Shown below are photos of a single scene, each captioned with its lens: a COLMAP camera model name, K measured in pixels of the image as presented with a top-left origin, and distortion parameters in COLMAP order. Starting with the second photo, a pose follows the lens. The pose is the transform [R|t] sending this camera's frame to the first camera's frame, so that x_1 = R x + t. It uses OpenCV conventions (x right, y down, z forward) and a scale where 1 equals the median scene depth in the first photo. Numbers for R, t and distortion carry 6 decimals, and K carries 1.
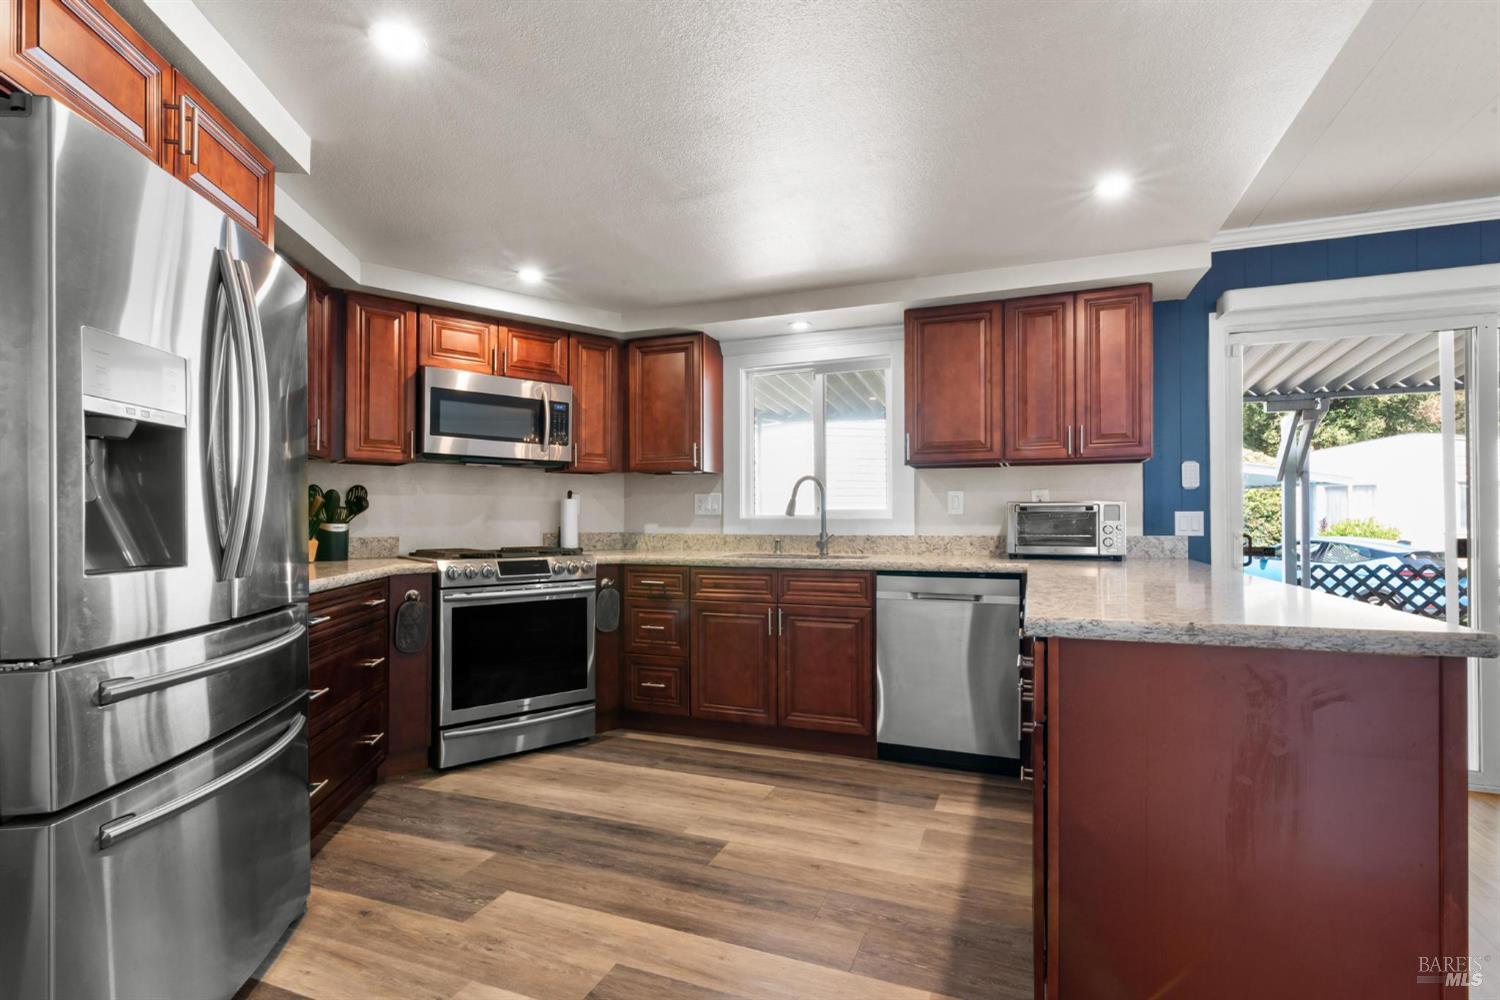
lens RADIAL K [[716.3, 0, 744.0], [0, 716.3, 516.3], [0, 0, 1]] dist [0.001022, 0.000068]
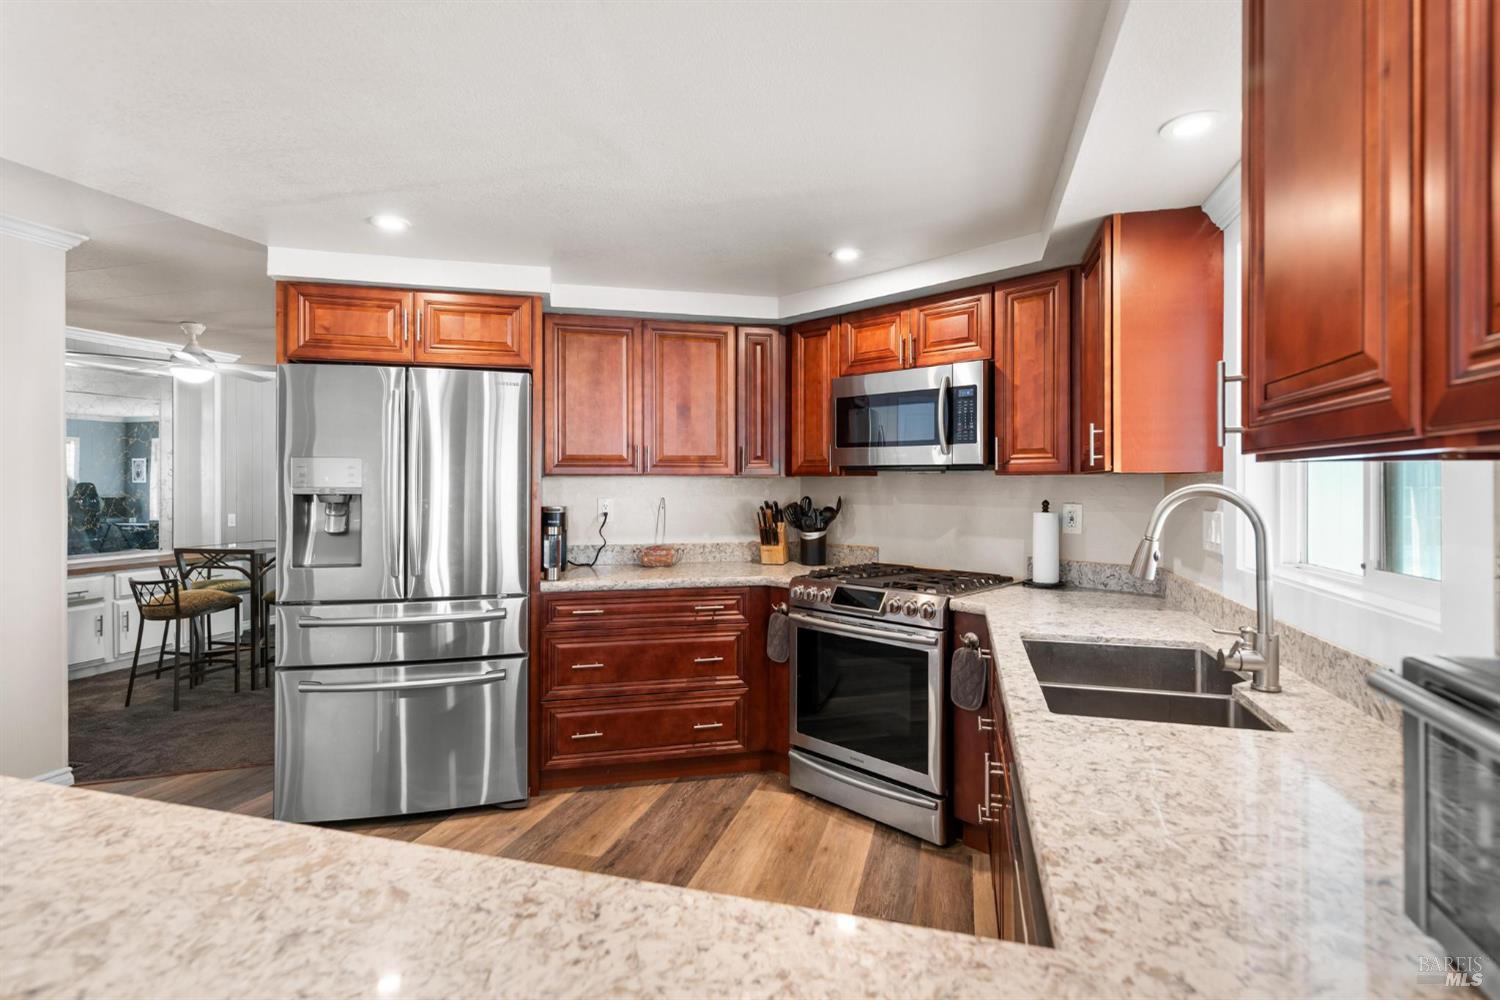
lens RADIAL K [[725.0, 0, 755.4], [0, 725.0, 488.5], [0, 0, 1]] dist [0.001396, 0.000242]
pose [[0.101136, 0.007514, -0.994844, 0.510030], [0.001019, 0.999970, 0.007656, -0.062110], [0.994872, -0.001788, 0.101125, 0.754054]]
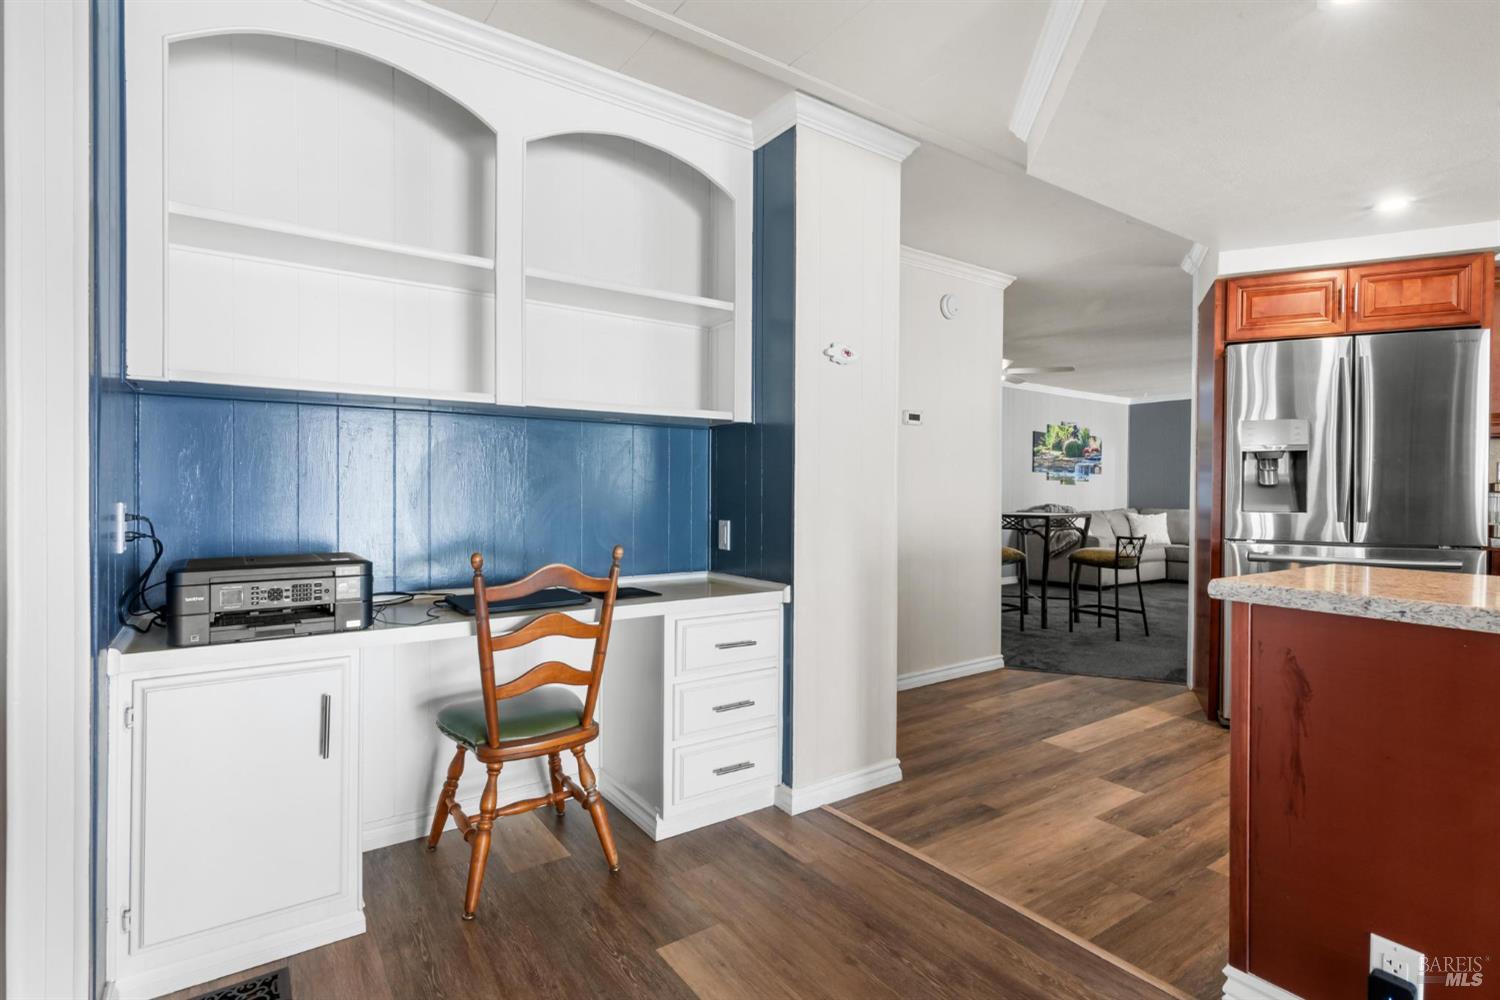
lens RADIAL K [[725.0, 0, 755.4], [0, 725.0, 488.5], [0, 0, 1]] dist [0.001396, 0.000242]
pose [[-0.548274, -0.002228, -0.836296, 0.820357], [-0.001156, 0.999998, -0.001906, -0.000571], [0.836298, -0.000078, -0.548275, 0.326028]]
